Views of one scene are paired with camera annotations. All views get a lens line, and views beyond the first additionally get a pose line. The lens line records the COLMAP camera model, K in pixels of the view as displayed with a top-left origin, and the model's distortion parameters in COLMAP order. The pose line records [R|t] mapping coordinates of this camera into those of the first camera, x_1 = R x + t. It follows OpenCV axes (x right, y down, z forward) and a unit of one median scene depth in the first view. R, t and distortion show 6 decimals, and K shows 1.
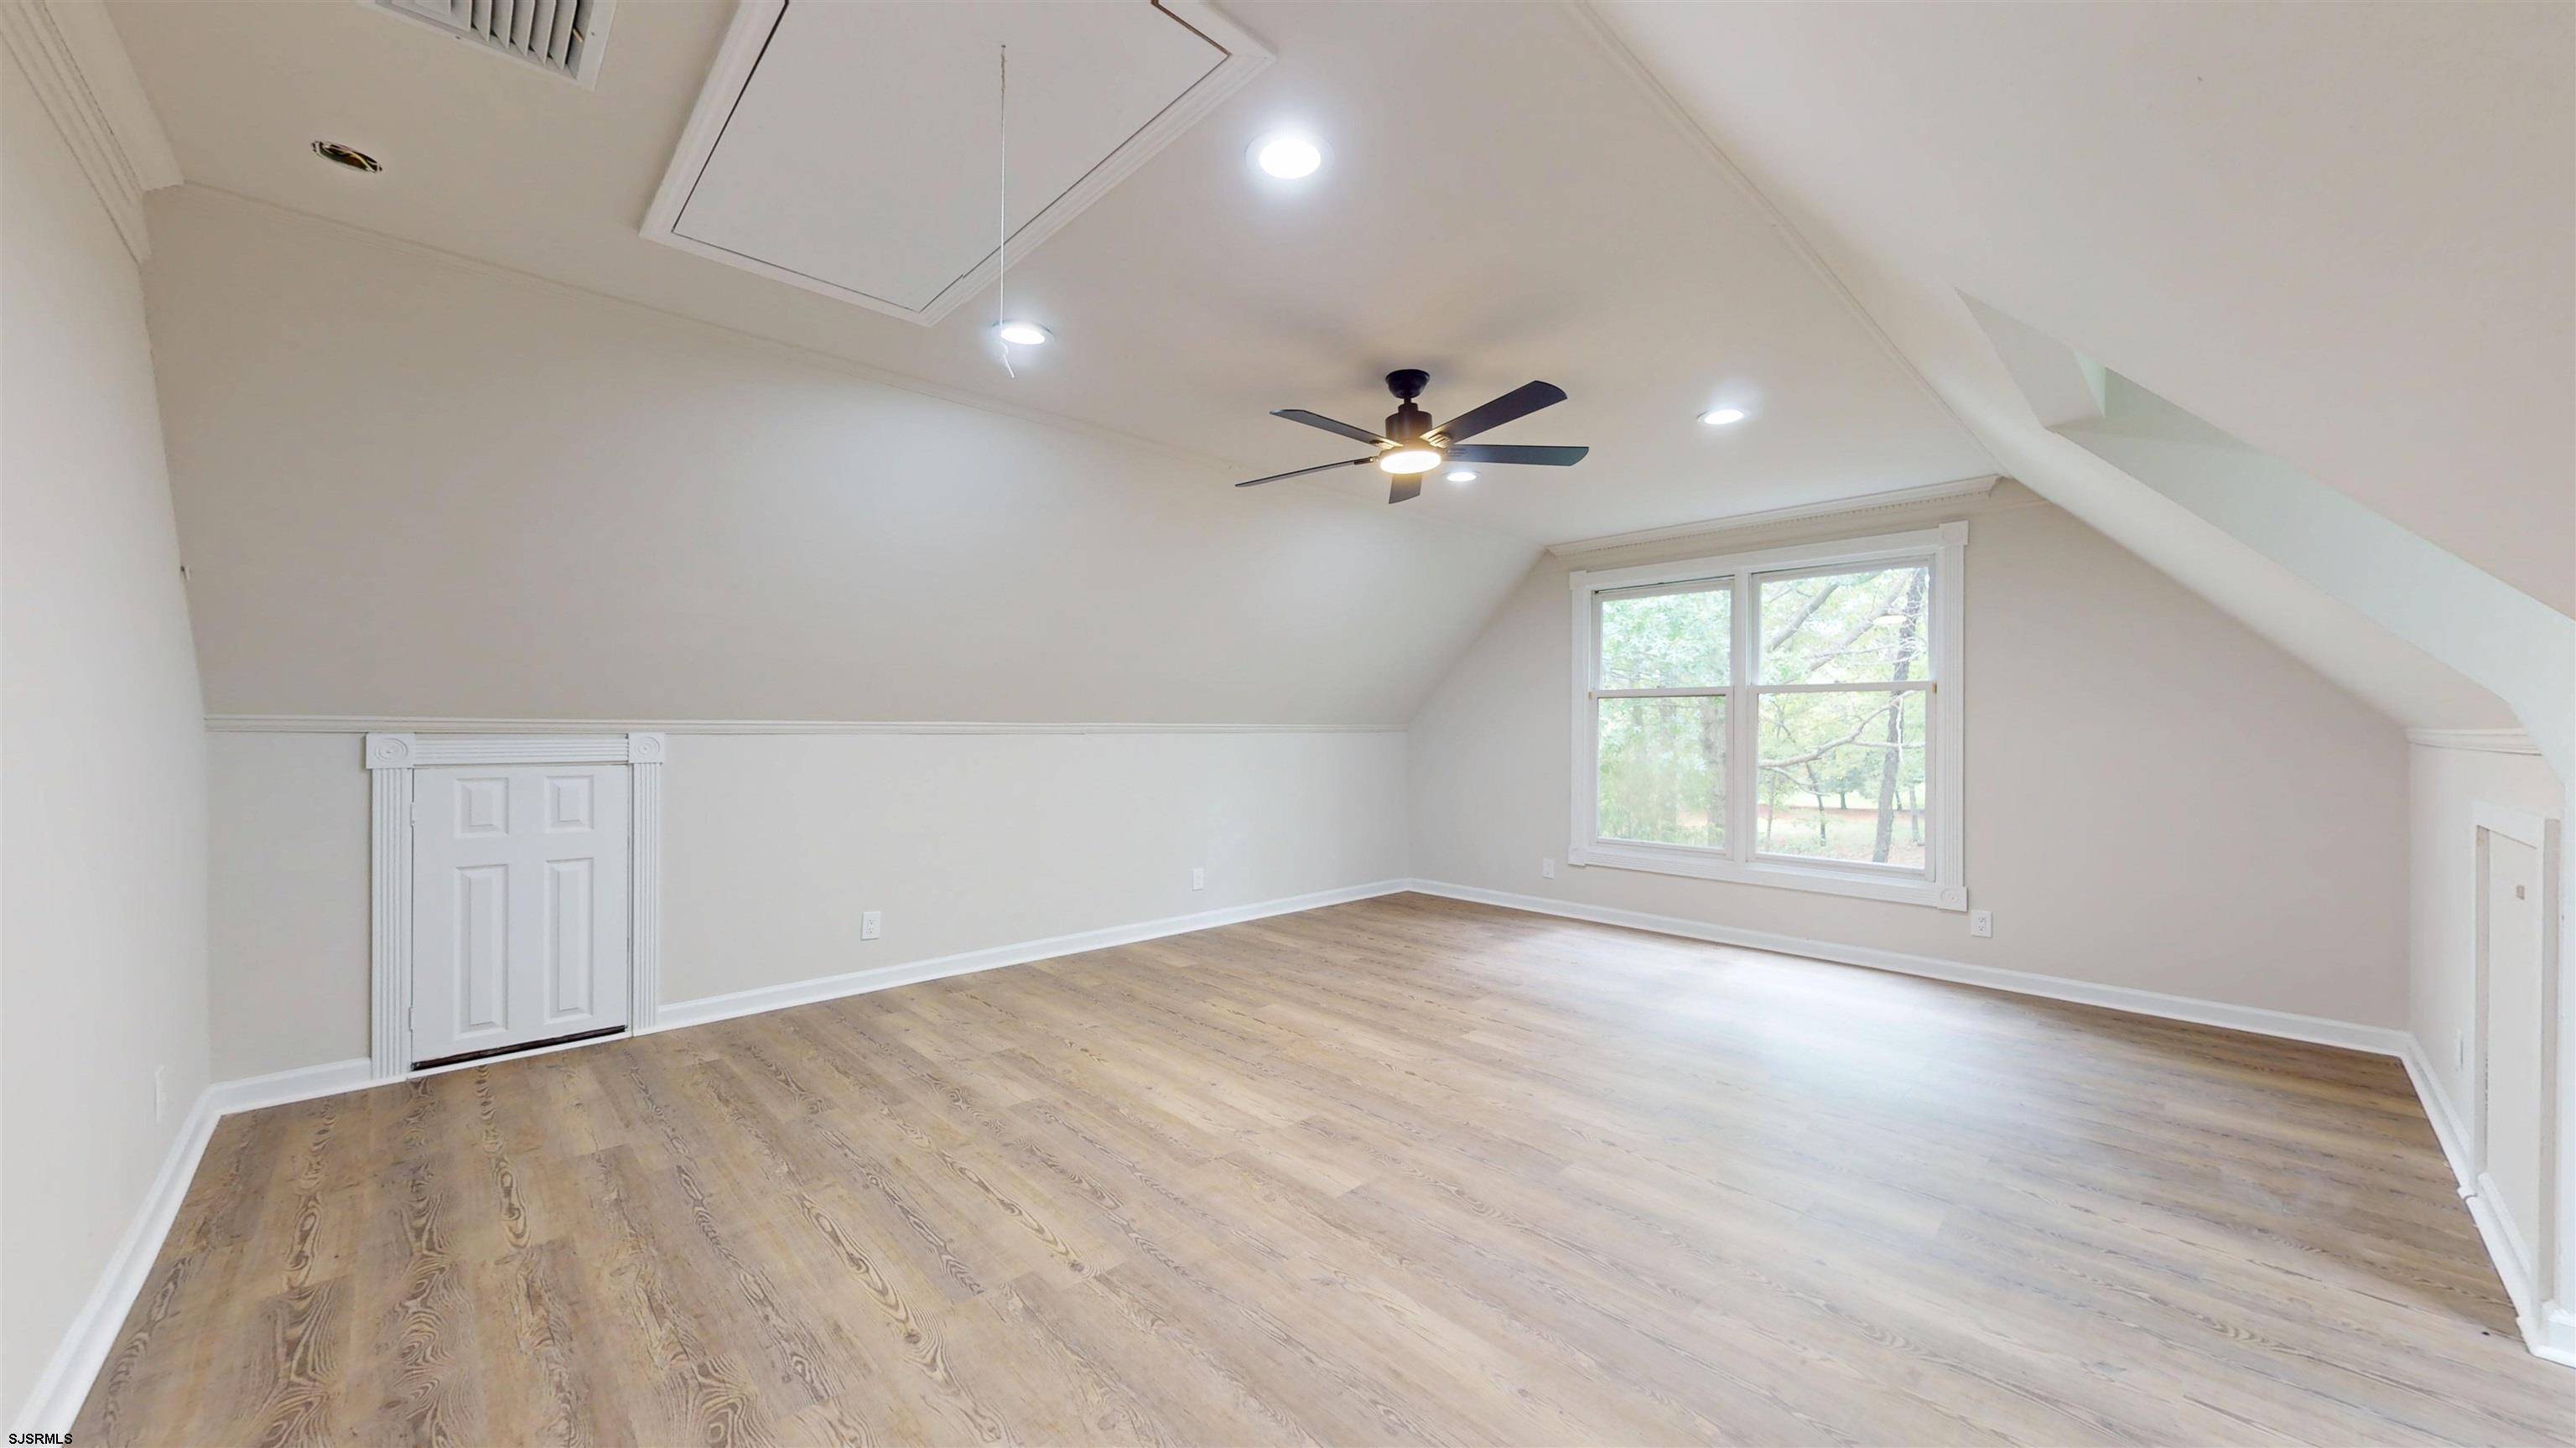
lens RADIAL K [[948.5, 0, 1284.0], [0, 948.5, 746.8], [0, 0, 1]] dist [0.011281, -0.000763]
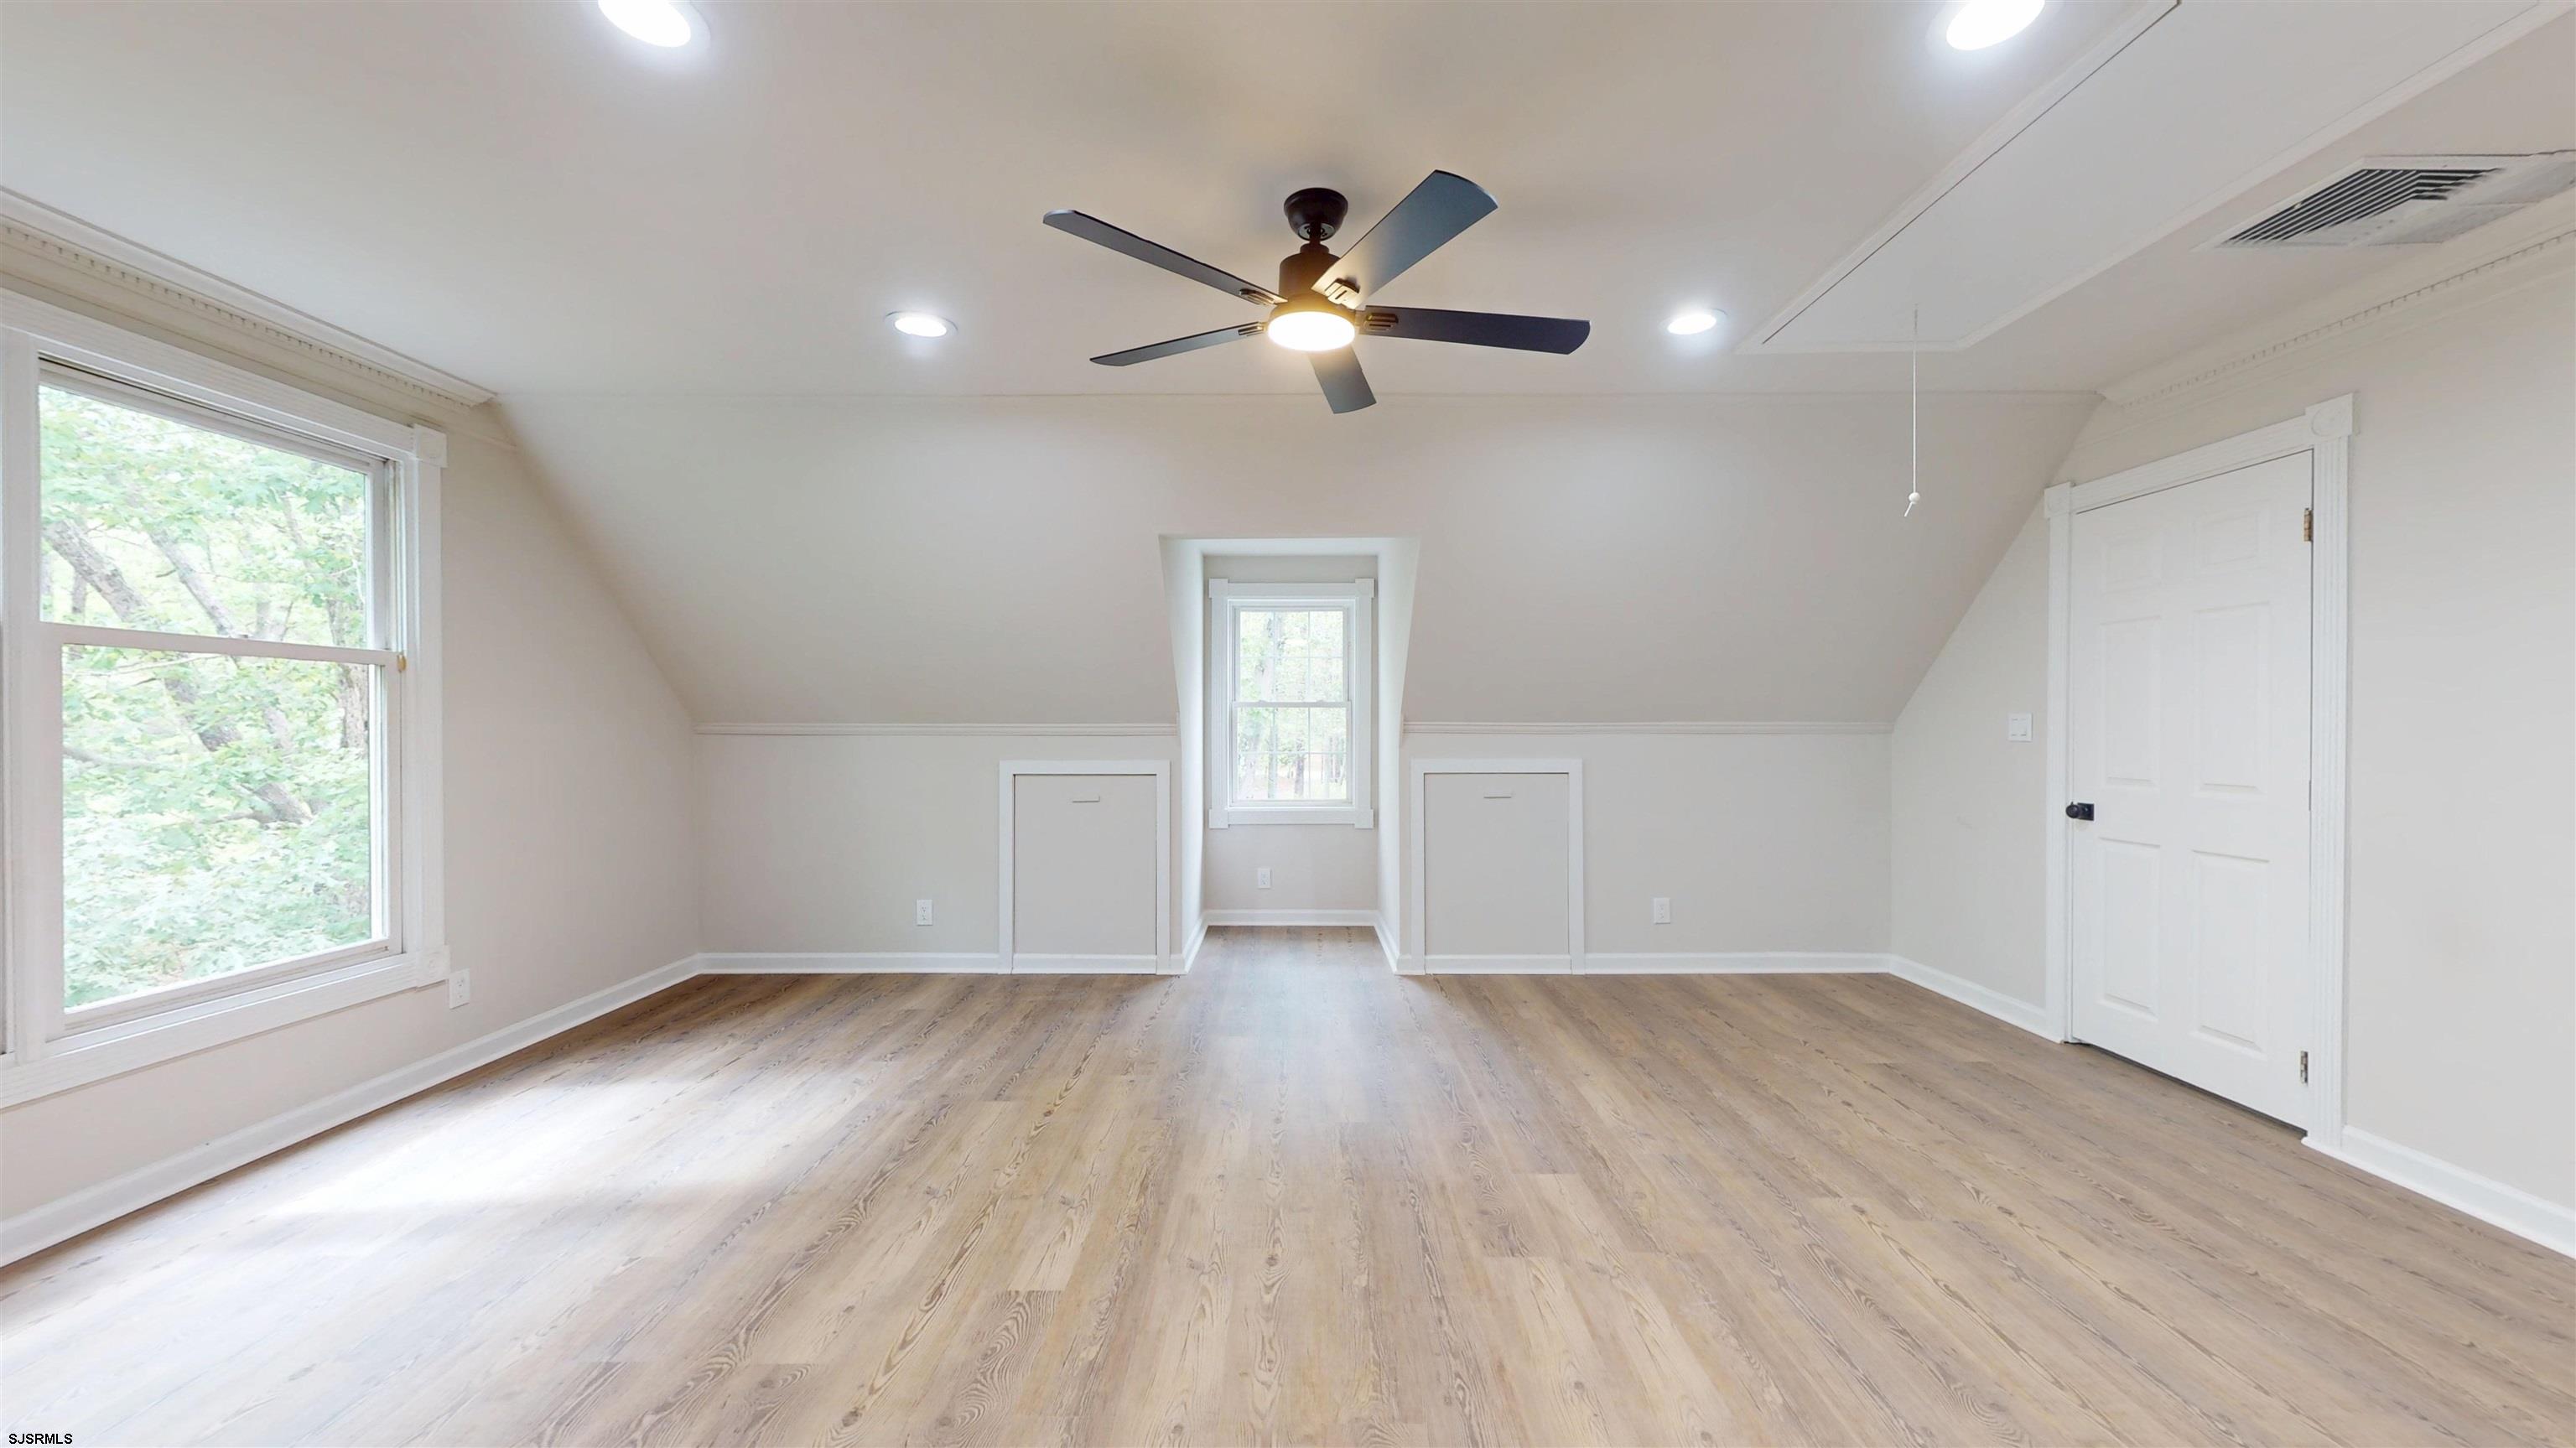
lens RADIAL K [[948.5, 0, 1265.4], [0, 948.5, 711.8], [0, 0, 1]] dist [0.011281, -0.000763]
pose [[-0.727700, 0.002948, 0.685889, -0.363613], [0.004500, 0.999990, 0.000475, -0.036455], [-0.685881, 0.003432, -0.727706, 1.729966]]
